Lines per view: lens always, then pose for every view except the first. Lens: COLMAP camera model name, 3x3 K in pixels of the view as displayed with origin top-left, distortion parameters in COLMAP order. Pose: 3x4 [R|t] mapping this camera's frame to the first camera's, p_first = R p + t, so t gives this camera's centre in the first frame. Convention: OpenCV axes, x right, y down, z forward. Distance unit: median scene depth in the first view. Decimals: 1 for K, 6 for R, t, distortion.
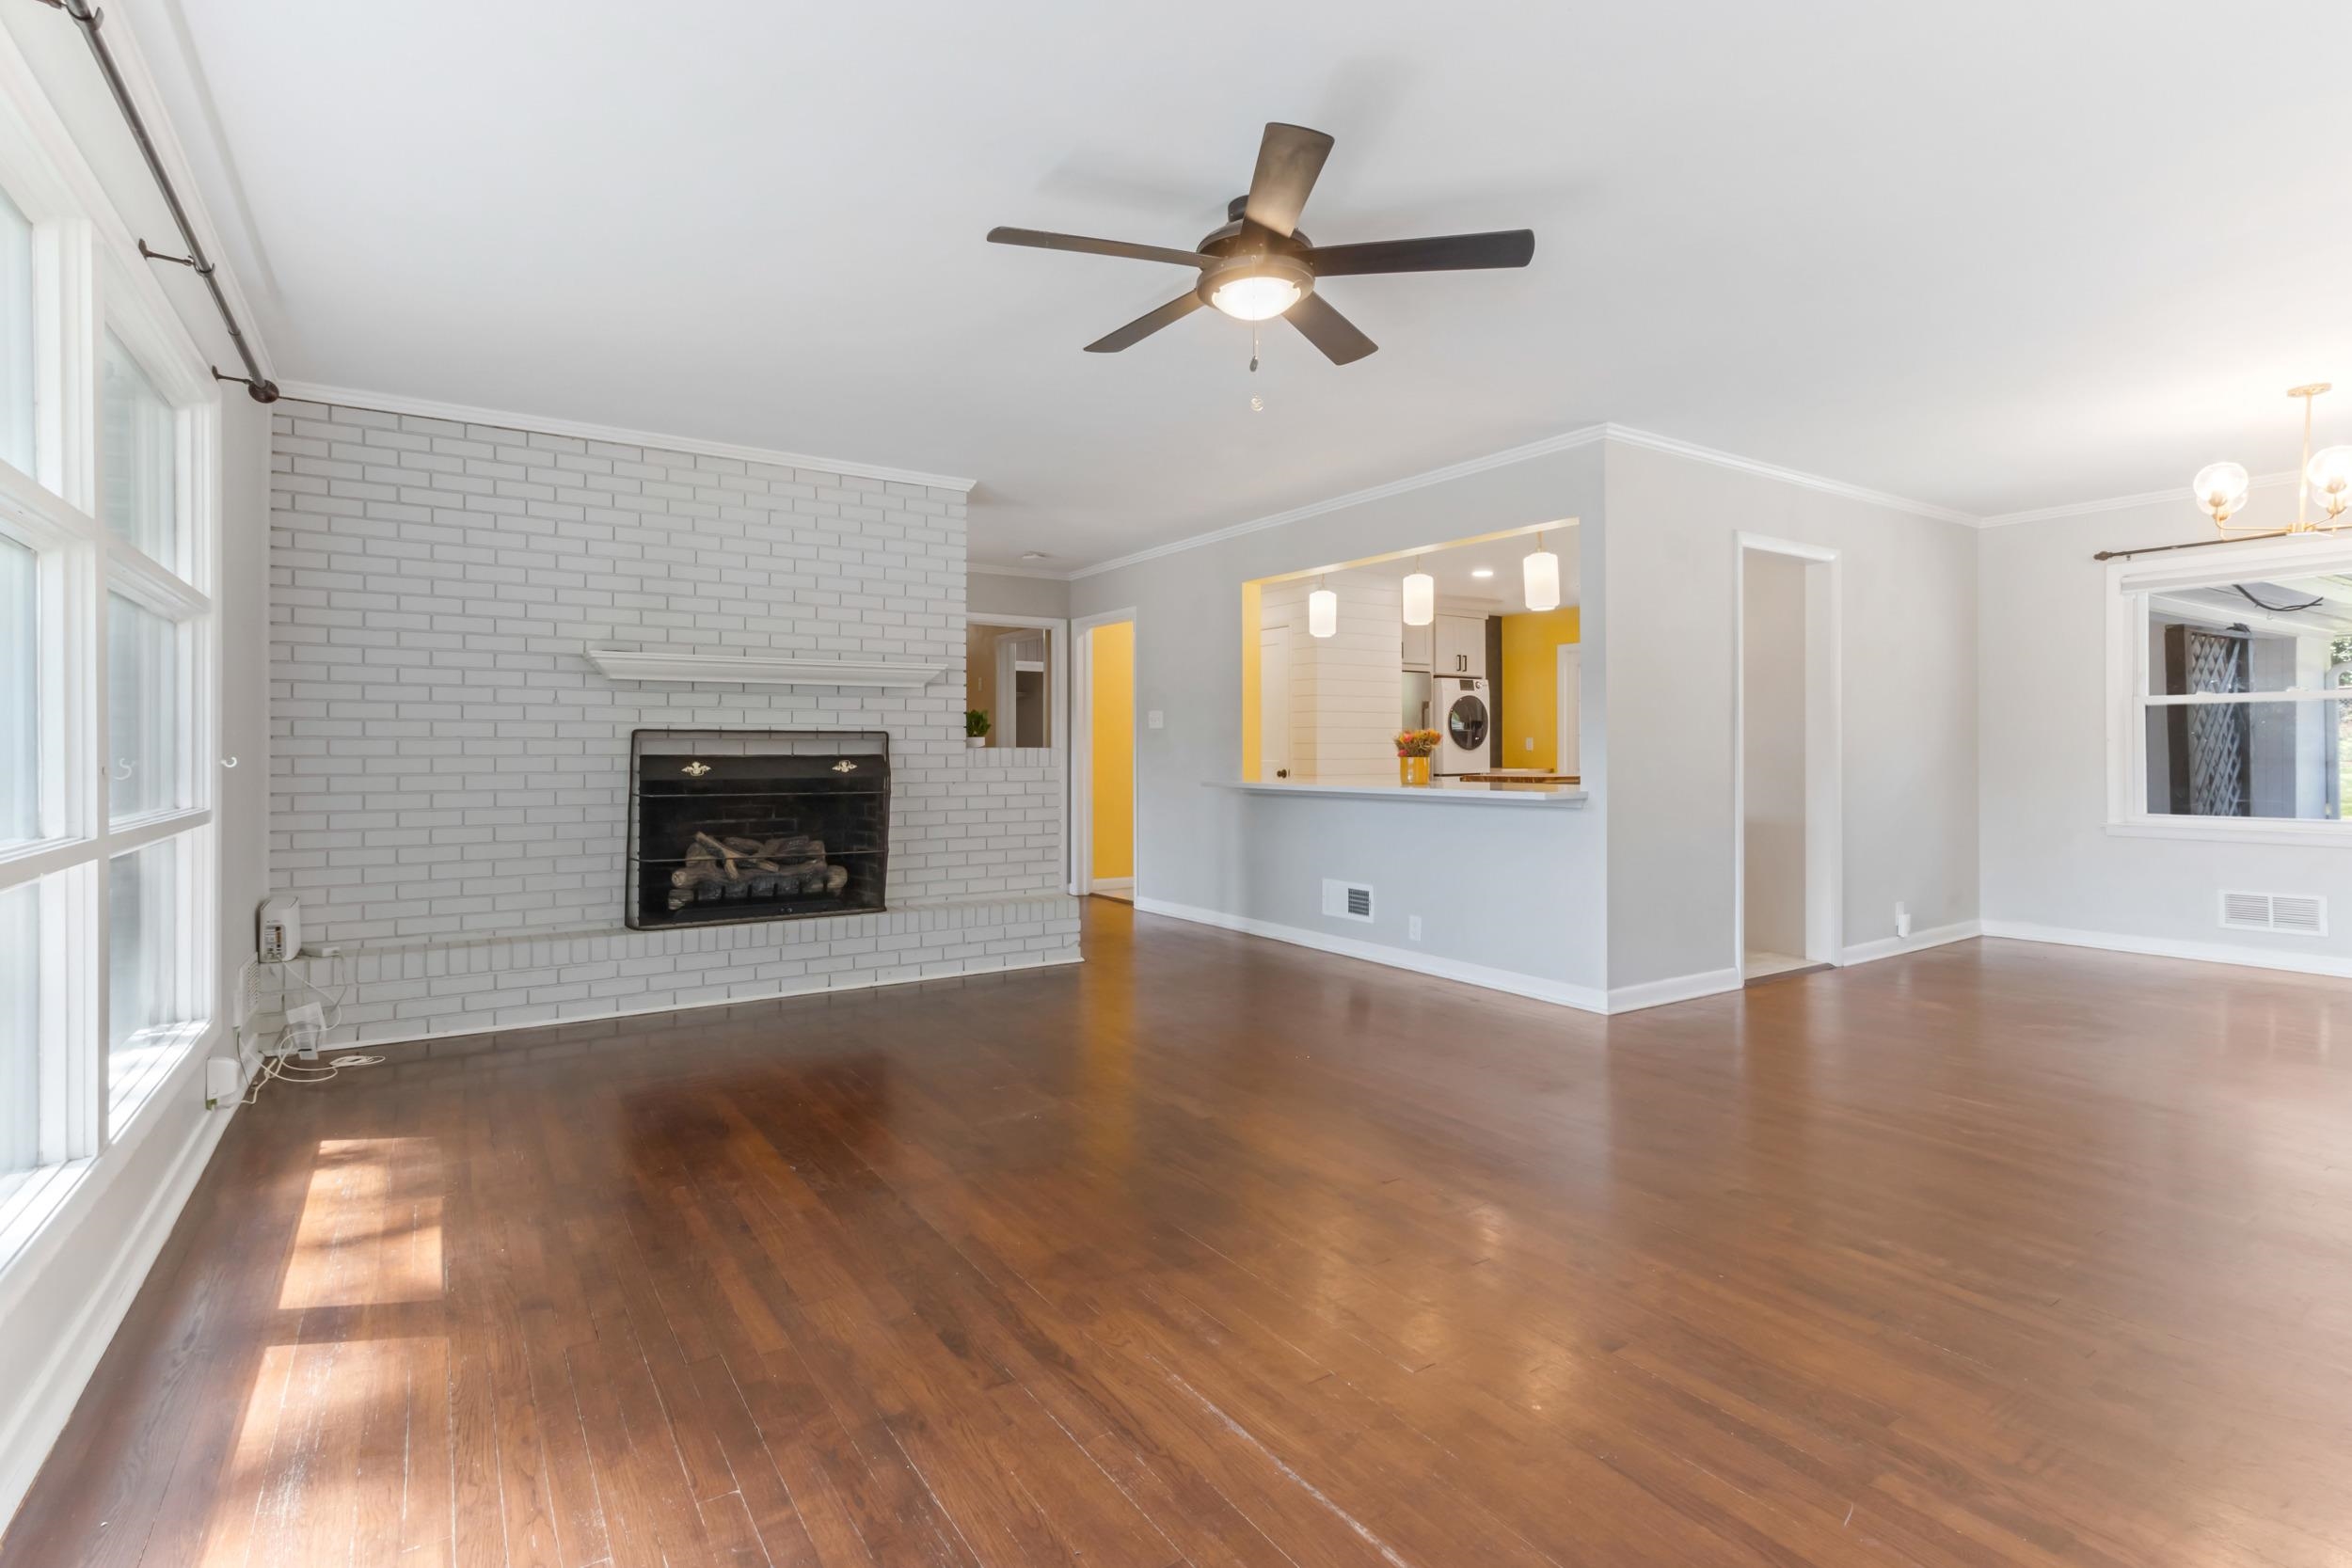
lens RADIAL K [[1117.5, 0, 1170.2], [0, 1117.5, 765.4], [0, 0, 1]] dist [-0.001446, 0.000345]
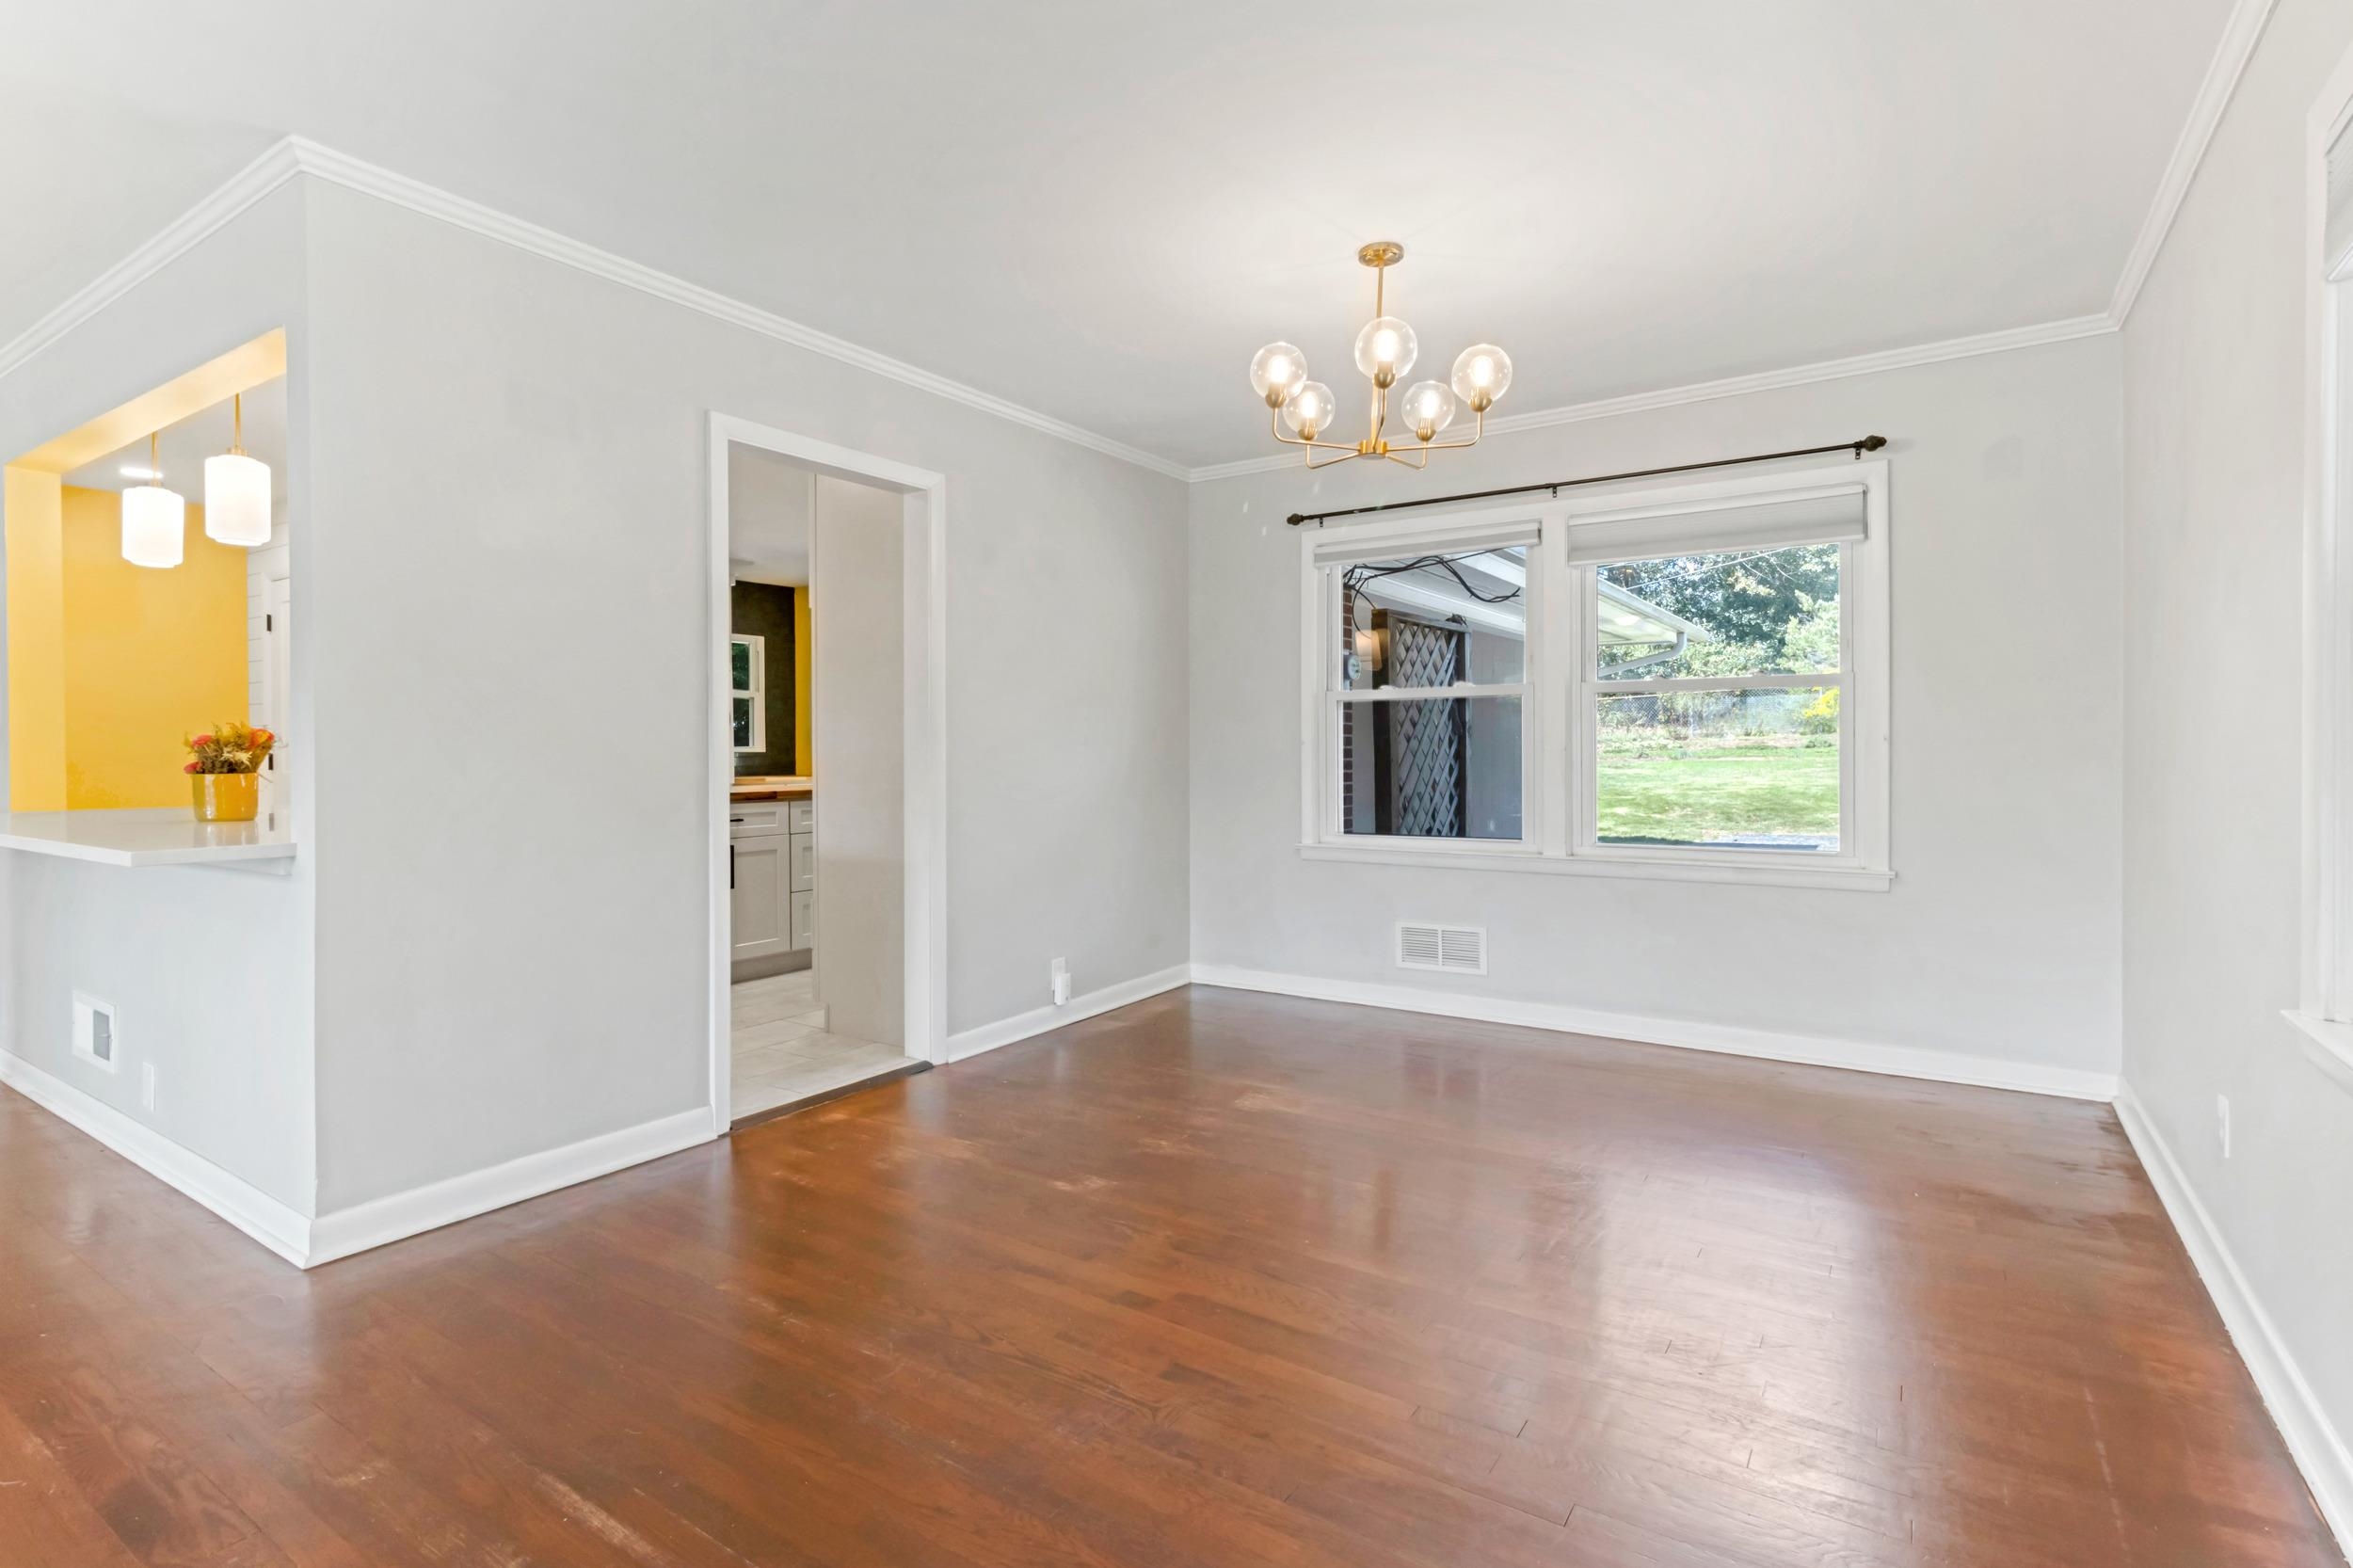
lens RADIAL K [[1118.0, 0, 1188.4], [0, 1118.0, 771.6], [0, 0, 1]] dist [-0.001446, 0.000345]
pose [[0.920667, -0.011037, 0.390192, 0.408352], [0.009330, 0.999937, 0.006270, -0.006766], [-0.390237, -0.002132, 0.920712, 0.252770]]
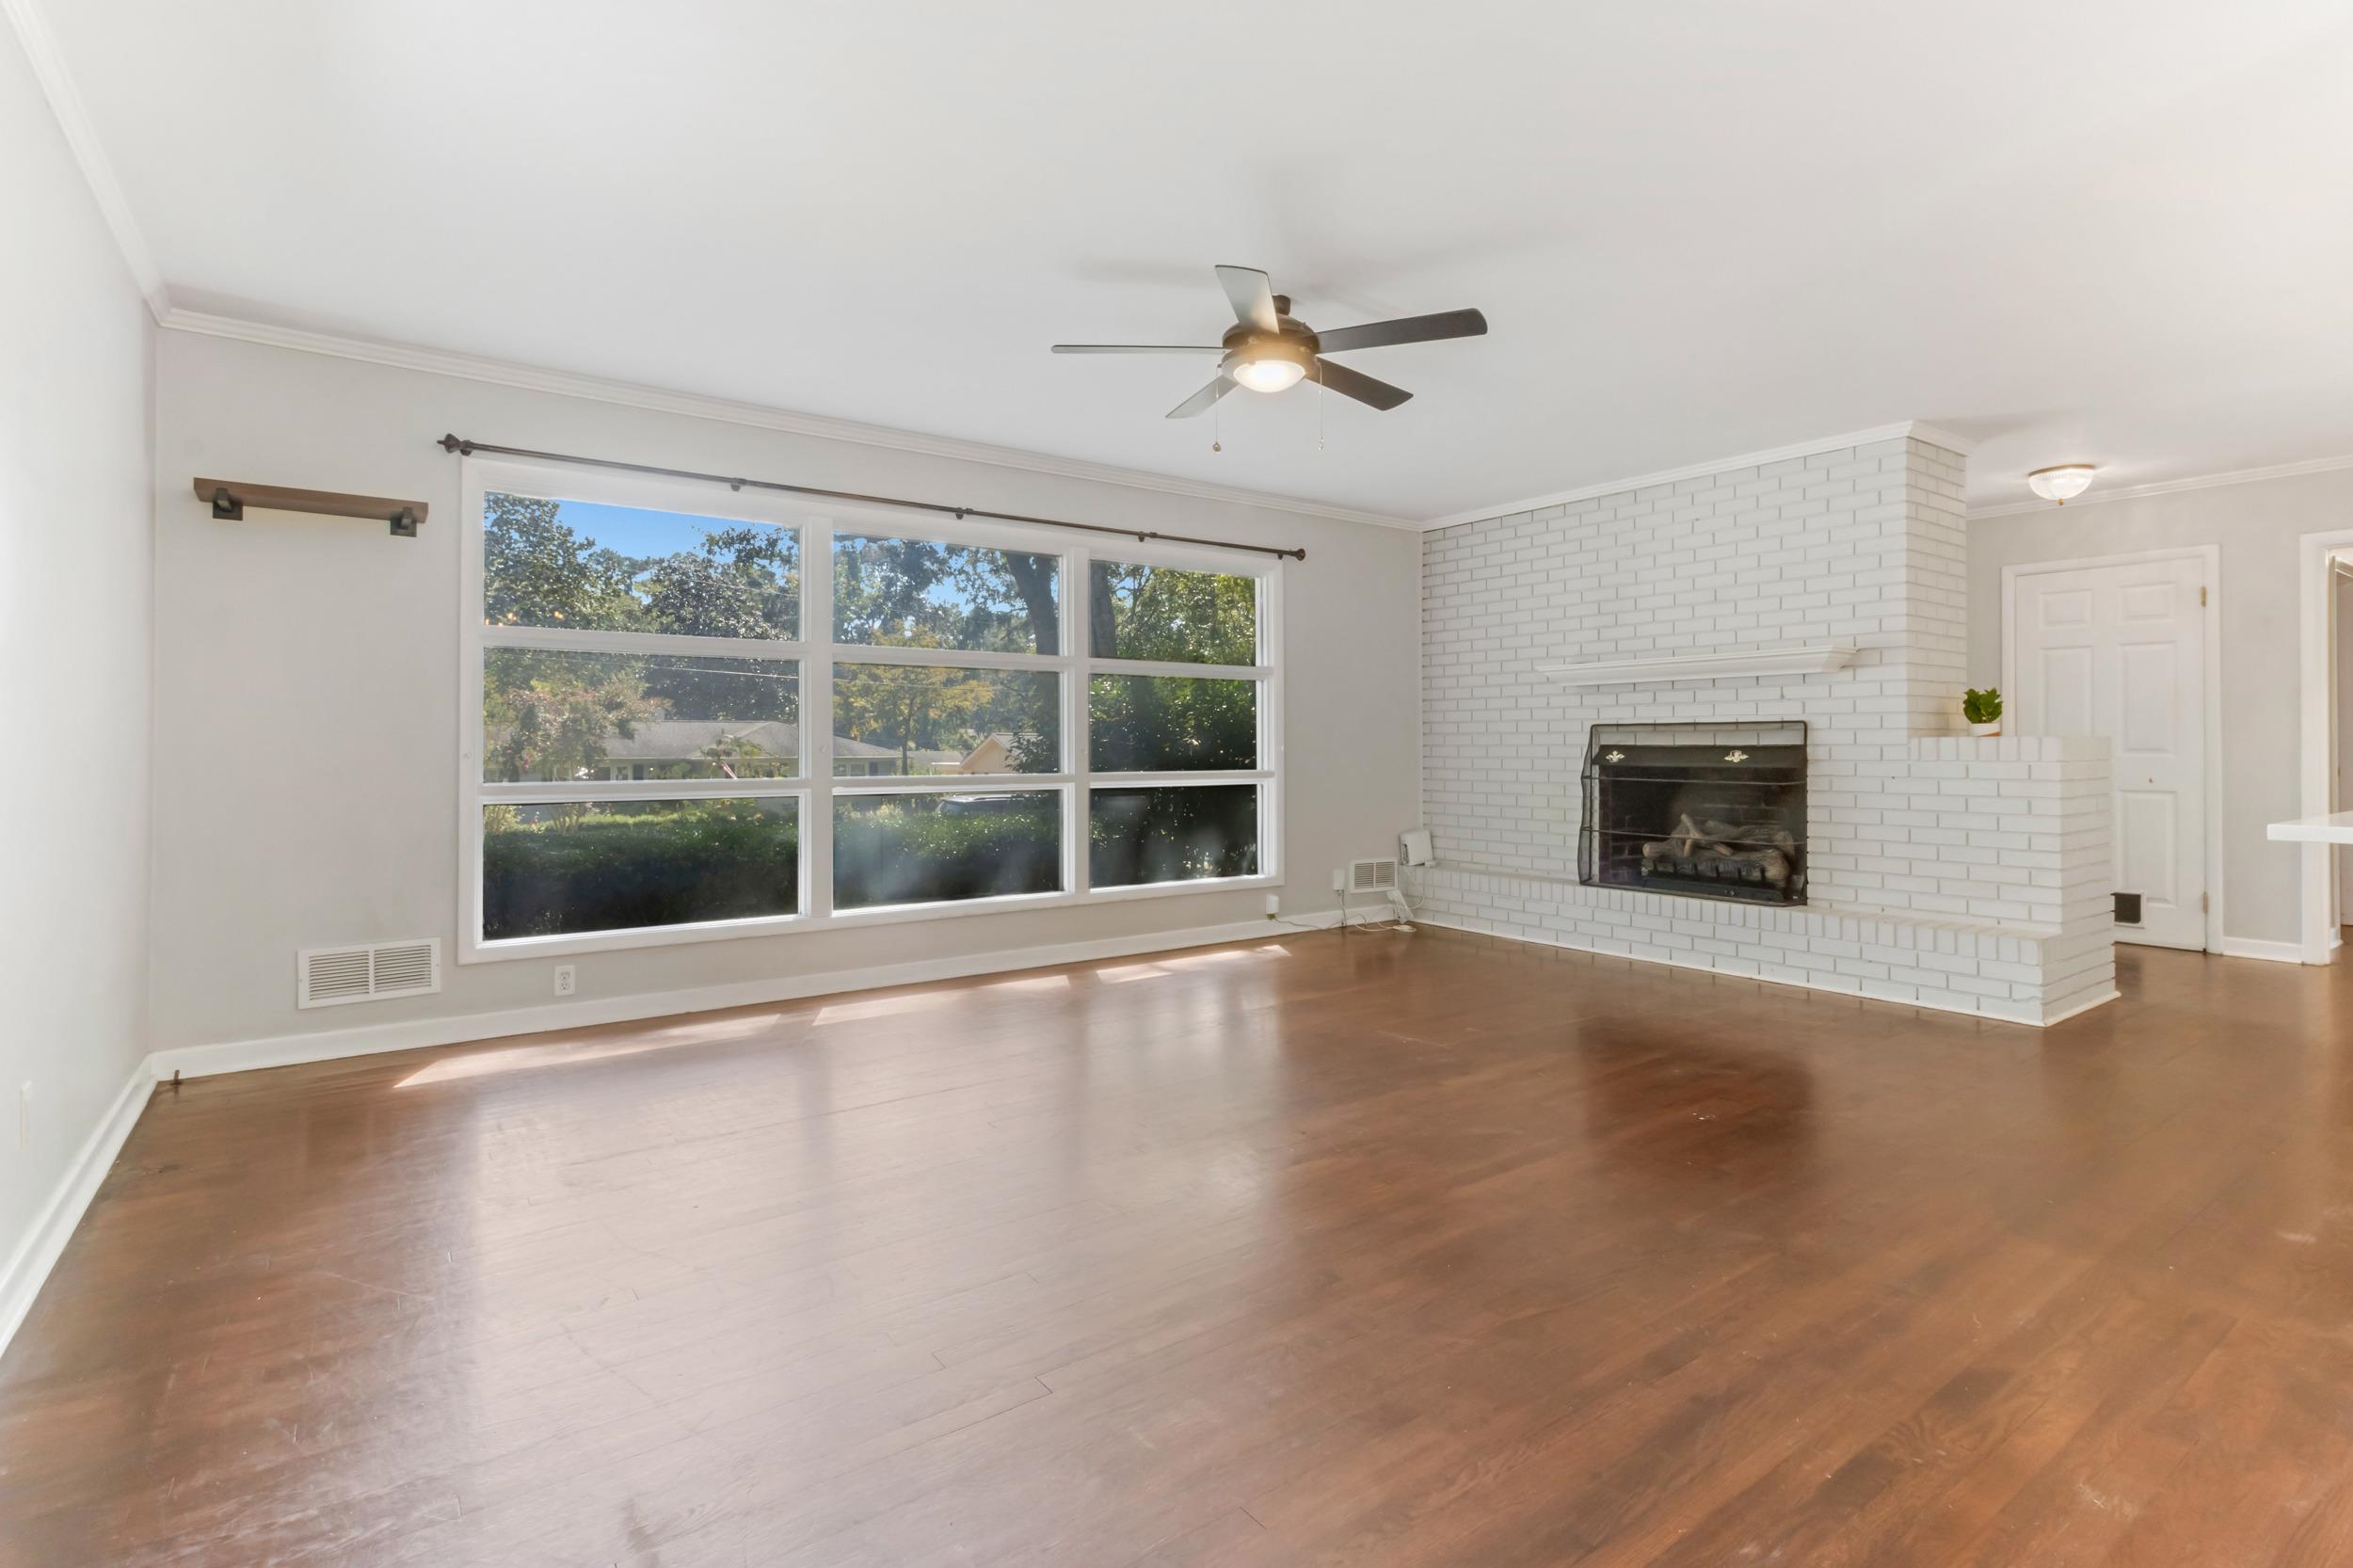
lens RADIAL K [[1118.0, 0, 1178.4], [0, 1118.0, 761.9], [0, 0, 1]] dist [-0.001446, 0.000345]
pose [[0.059530, 0.017305, -0.998076, 1.225730], [-0.009443, 0.999815, 0.016772, -0.011322], [0.998182, 0.008426, 0.059683, 0.760501]]
